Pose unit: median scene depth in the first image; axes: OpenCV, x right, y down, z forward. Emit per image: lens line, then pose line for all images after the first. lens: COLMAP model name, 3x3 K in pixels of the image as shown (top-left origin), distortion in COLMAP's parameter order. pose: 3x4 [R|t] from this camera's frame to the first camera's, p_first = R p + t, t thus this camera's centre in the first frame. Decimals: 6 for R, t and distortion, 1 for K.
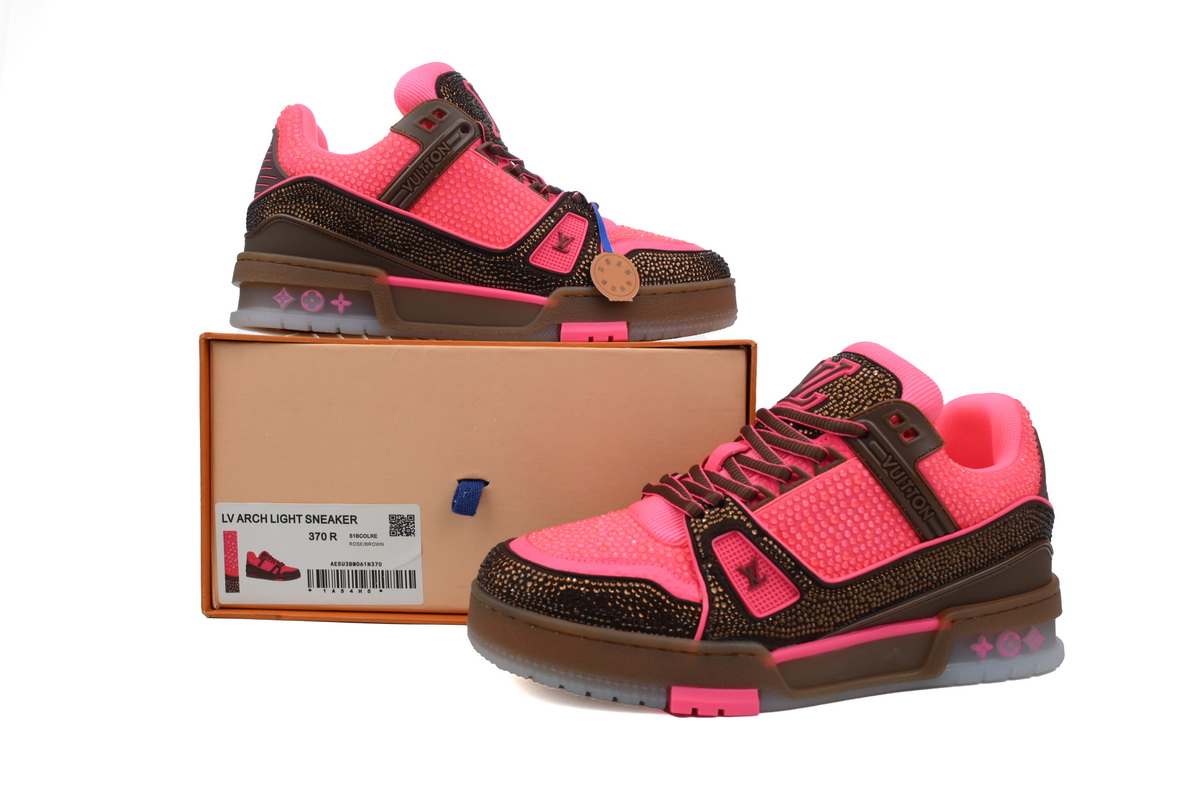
lens RADIAL K [[967.0, 0, 601.5], [0, 967.0, 403.1], [0, 0, 1]] dist [-0.020531, -0.000623]
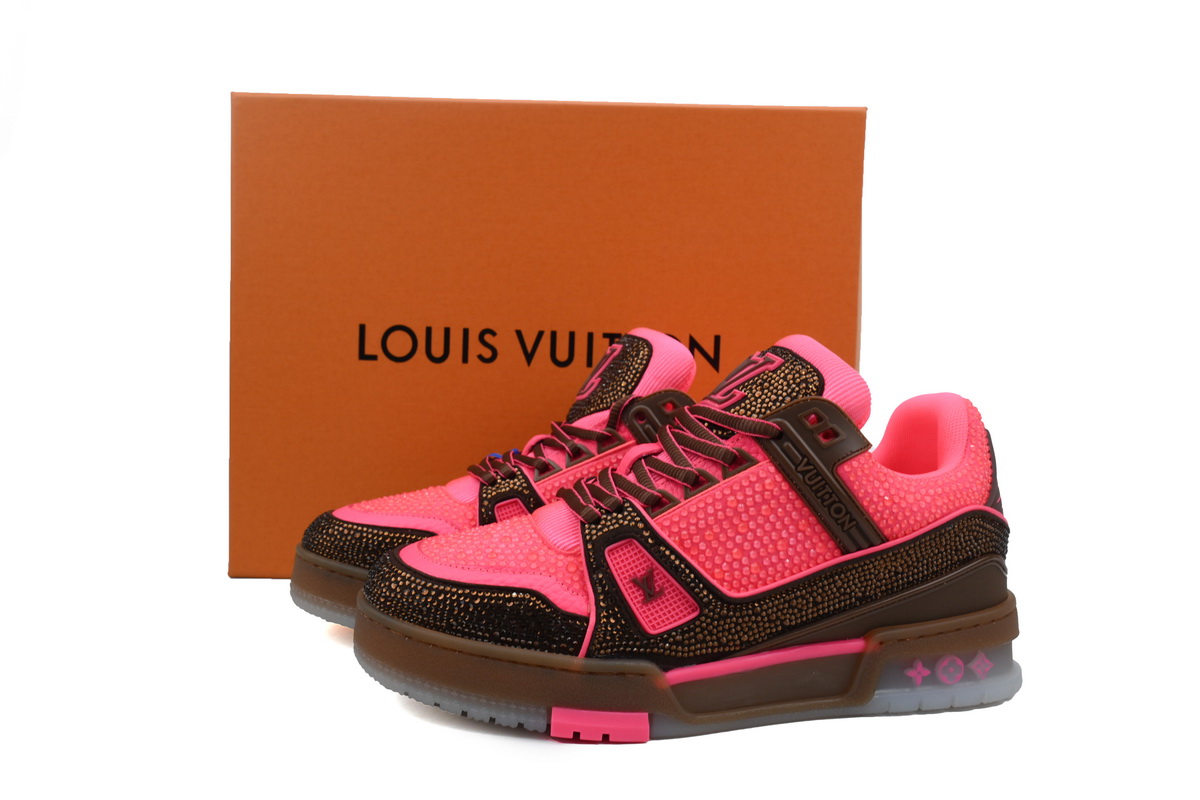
lens RADIAL K [[967.0, 0, 606.3], [0, 967.0, 398.7], [0, 0, 1]] dist [-0.020531, -0.000623]
pose [[0.997692, 0.004828, -0.067731, 0.173565], [-0.005895, 0.999861, -0.015565, 0.013594], [0.067647, 0.015929, 0.997582, 0.080111]]
